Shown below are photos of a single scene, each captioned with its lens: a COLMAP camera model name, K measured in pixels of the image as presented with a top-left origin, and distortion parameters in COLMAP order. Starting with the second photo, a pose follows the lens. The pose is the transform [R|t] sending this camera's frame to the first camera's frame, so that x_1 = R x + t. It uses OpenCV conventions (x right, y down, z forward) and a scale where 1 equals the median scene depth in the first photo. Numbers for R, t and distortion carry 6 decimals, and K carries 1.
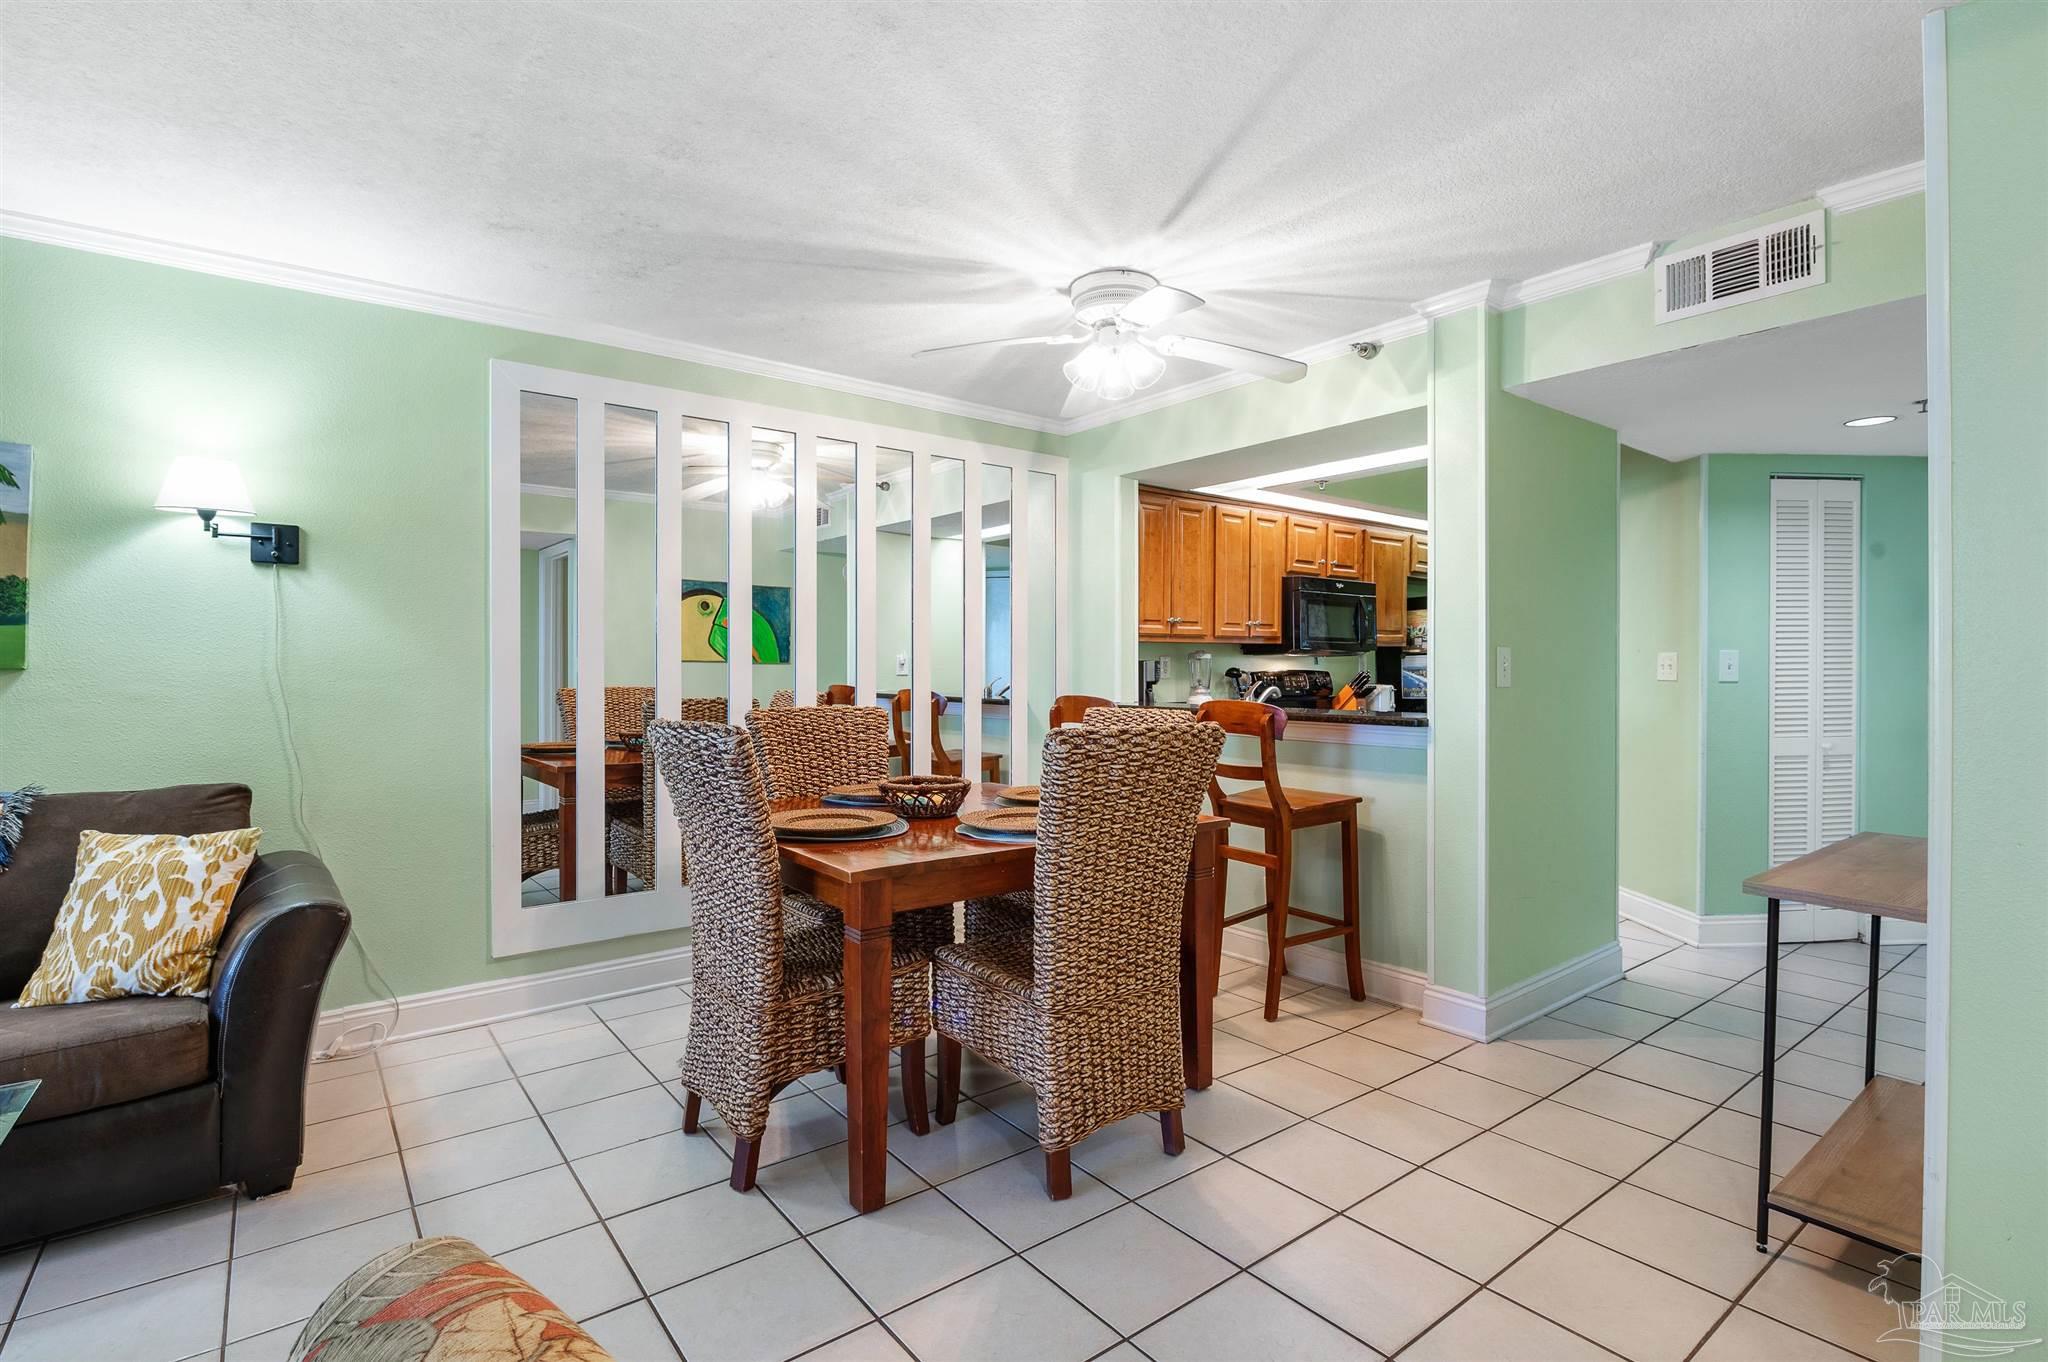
lens RADIAL K [[973.6, 0, 1026.1], [0, 973.6, 667.1], [0, 0, 1]] dist [-0.011901, -0.001520]
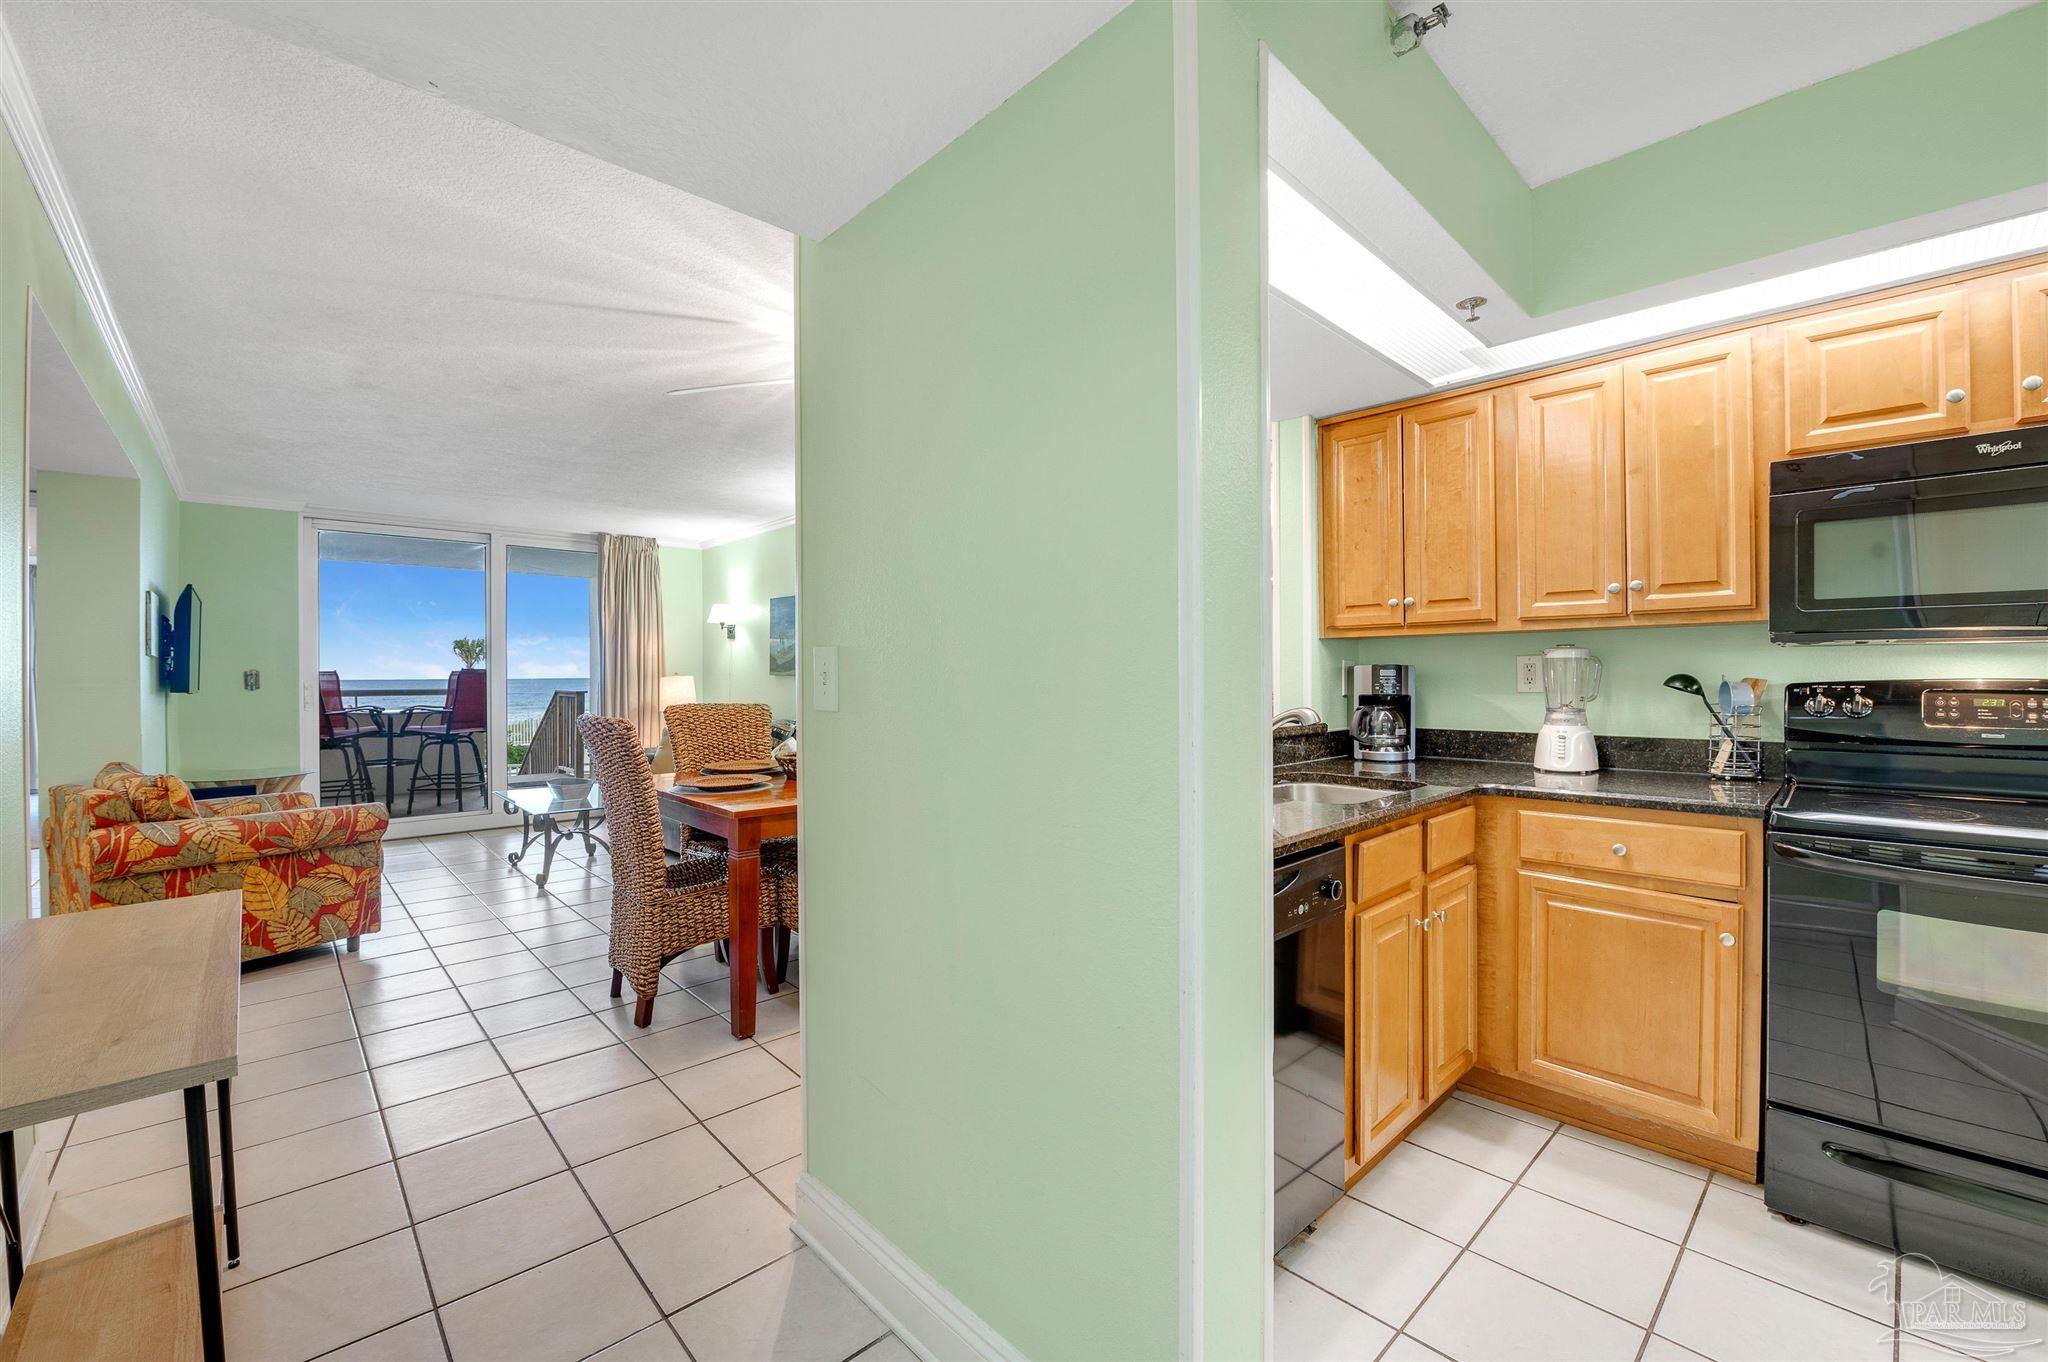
lens RADIAL K [[826.5, 0, 1028.5], [0, 826.5, 675.4], [0, 0, 1]] dist [-0.018910, -0.001277]
pose [[0.098374, 0.001728, -0.995148, 0.941511], [0.005365, 0.999983, 0.002266, -0.002478], [0.995135, -0.005562, 0.098363, 0.981023]]
